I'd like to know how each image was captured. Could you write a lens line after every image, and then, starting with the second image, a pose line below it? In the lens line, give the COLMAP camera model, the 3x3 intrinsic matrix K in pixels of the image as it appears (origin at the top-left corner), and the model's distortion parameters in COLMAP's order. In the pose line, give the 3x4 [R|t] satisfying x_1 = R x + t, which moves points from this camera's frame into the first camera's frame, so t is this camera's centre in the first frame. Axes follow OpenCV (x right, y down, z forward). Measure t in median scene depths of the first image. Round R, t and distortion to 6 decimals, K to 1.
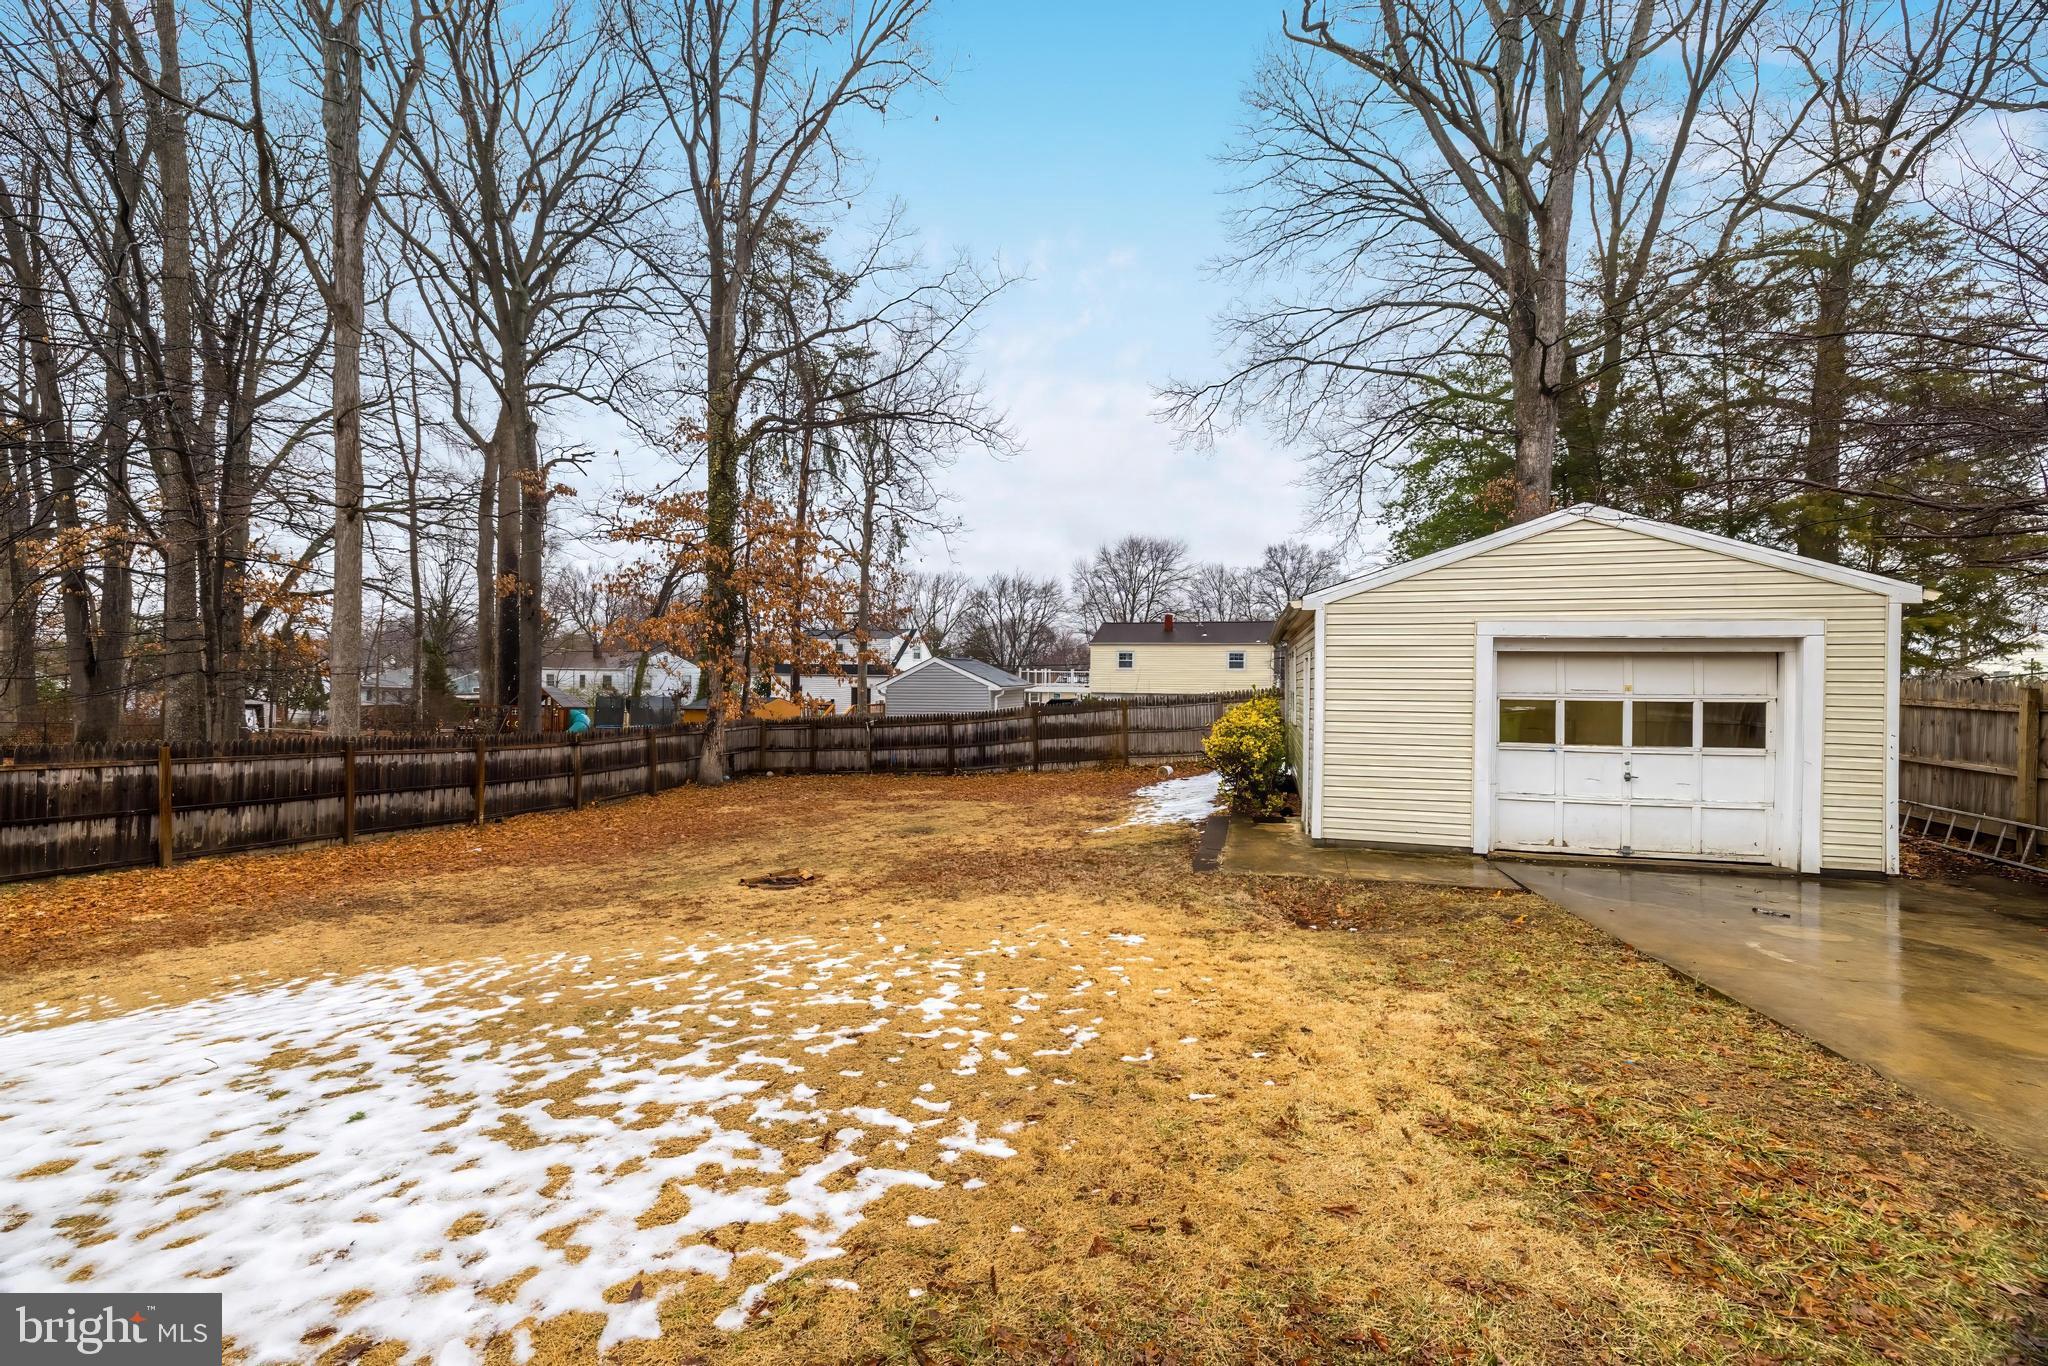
lens RADIAL K [[903.2, 0, 977.3], [0, 903.2, 678.3], [0, 0, 1]] dist [-0.036241, 0.012714]
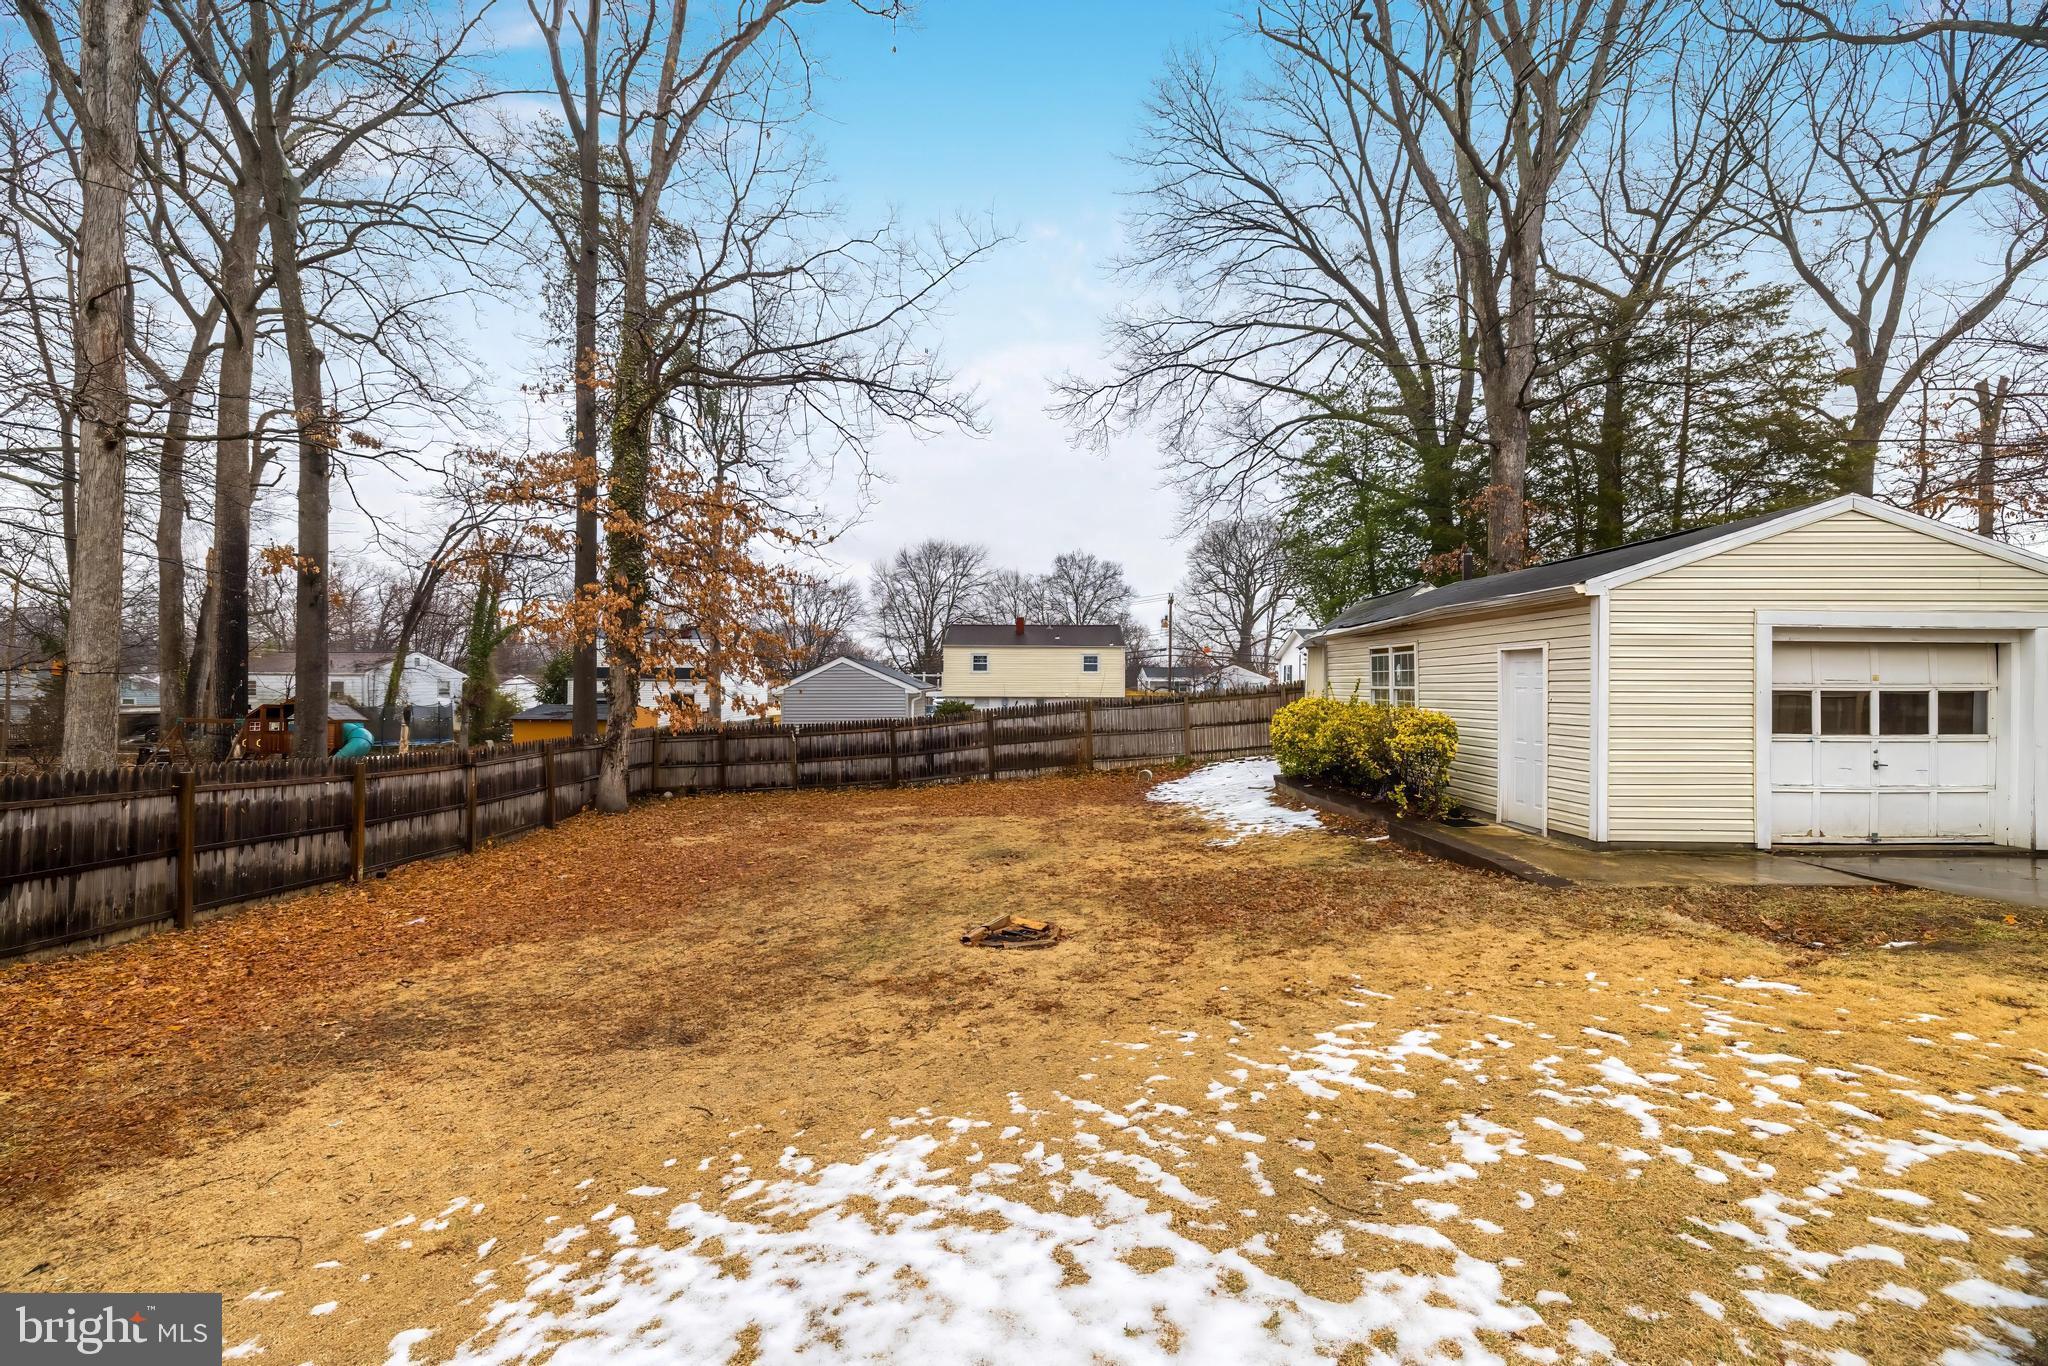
lens RADIAL K [[903.2, 0, 988.0], [0, 903.2, 677.3], [0, 0, 1]] dist [-0.036241, 0.012714]
pose [[0.956159, -0.001326, 0.292846, -0.213488], [0.003816, 0.999961, -0.007932, 0.005676], [-0.292824, 0.008701, 0.956127, 0.129417]]
